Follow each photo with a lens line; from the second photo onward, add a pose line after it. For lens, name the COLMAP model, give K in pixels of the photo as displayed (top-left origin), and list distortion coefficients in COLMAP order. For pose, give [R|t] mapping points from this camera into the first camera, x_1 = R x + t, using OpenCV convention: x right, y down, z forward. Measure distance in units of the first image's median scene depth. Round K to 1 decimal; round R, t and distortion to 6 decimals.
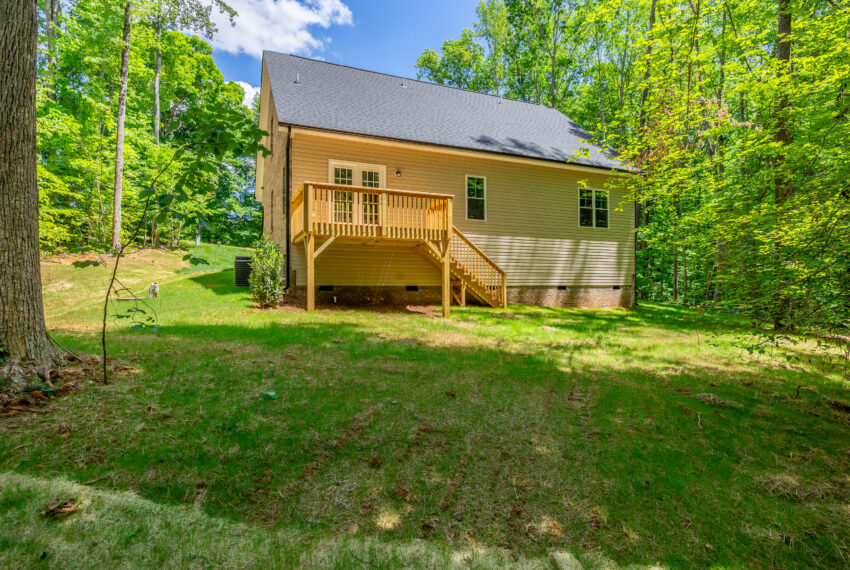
lens RADIAL K [[471.4, 0, 430.9], [0, 471.4, 283.9], [0, 0, 1]] dist [-0.024851, 0.000029]
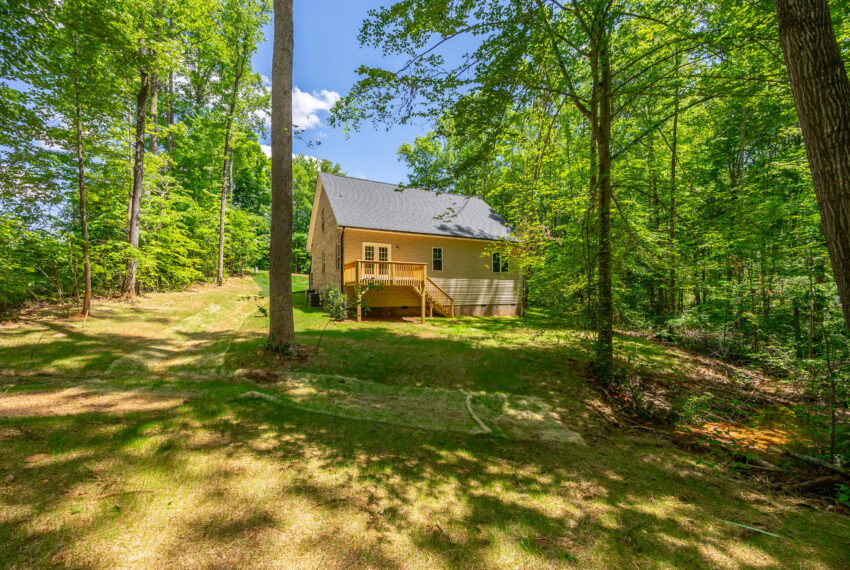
lens RADIAL K [[342.3, 0, 418.4], [0, 342.3, 289.1], [0, 0, 1]] dist [0.000466, -0.000015]
pose [[0.999066, -0.005238, 0.042890, -0.046858], [0.005371, 0.999981, -0.002979, -0.064996], [-0.042874, 0.003206, 0.999075, -0.421094]]
